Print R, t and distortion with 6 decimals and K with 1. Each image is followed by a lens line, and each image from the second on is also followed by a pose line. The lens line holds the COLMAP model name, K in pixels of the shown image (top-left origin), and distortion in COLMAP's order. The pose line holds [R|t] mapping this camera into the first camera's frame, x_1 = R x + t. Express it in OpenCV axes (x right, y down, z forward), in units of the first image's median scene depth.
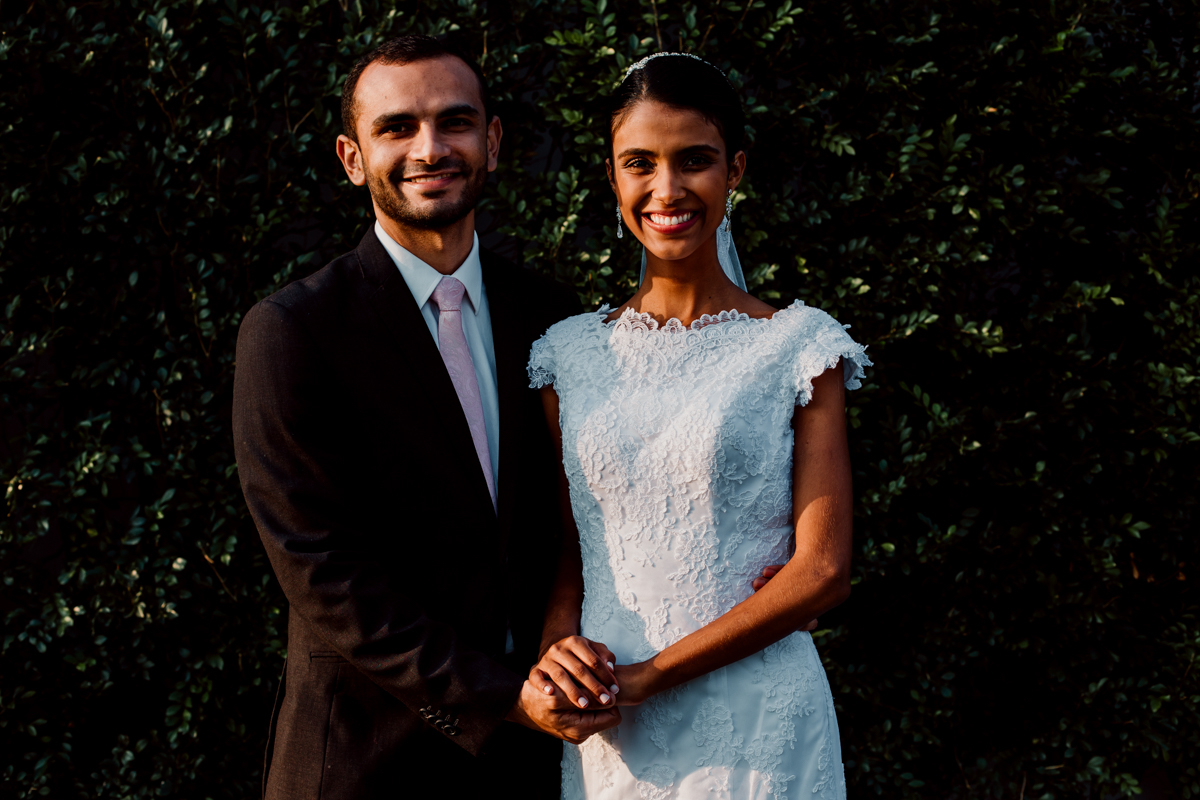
lens RADIAL K [[1773.8, 0, 600.0], [0, 1773.8, 400.0], [0, 0, 1]] dist [-0.149282, 0.070135]
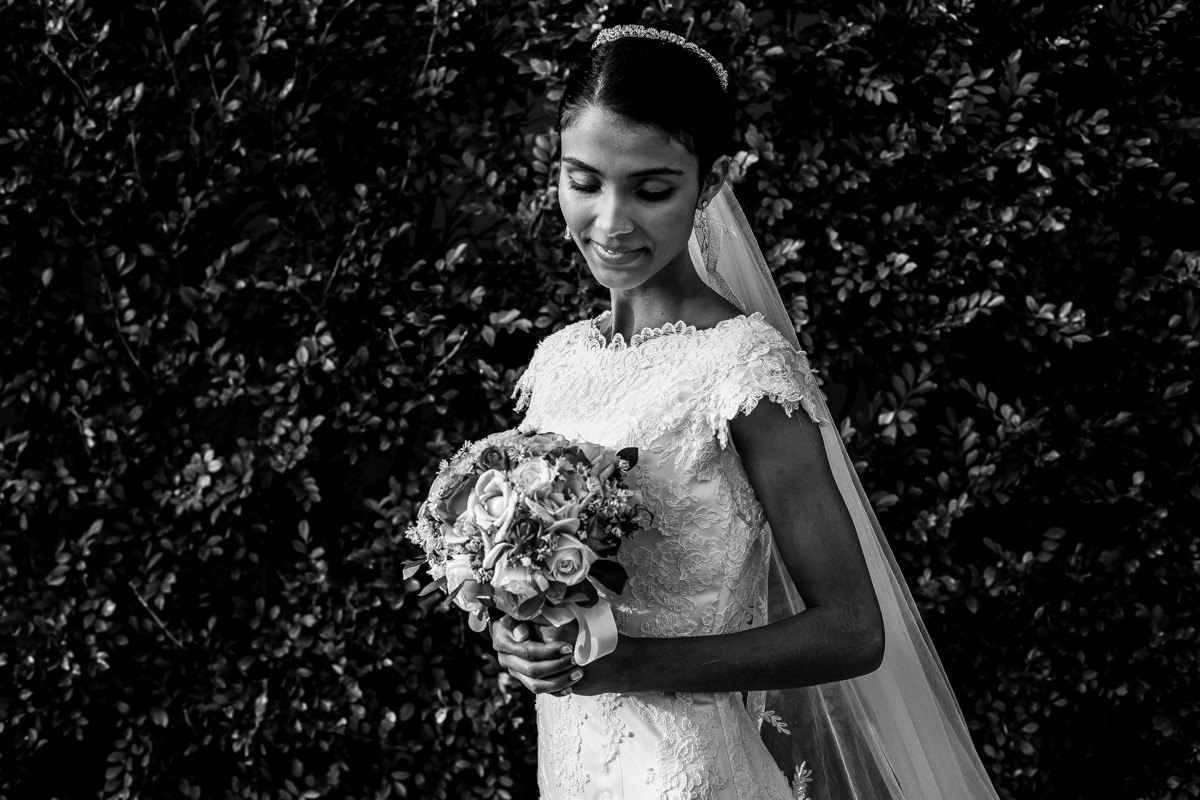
lens RADIAL K [[1773.8, 0, 600.0], [0, 1773.8, 400.0], [0, 0, 1]] dist [-0.149282, 0.070135]
pose [[0.994914, -0.017000, -0.099281, 0.086313], [0.020259, 0.999285, 0.031913, -0.030617], [0.098667, -0.033762, 0.994548, 0.173751]]
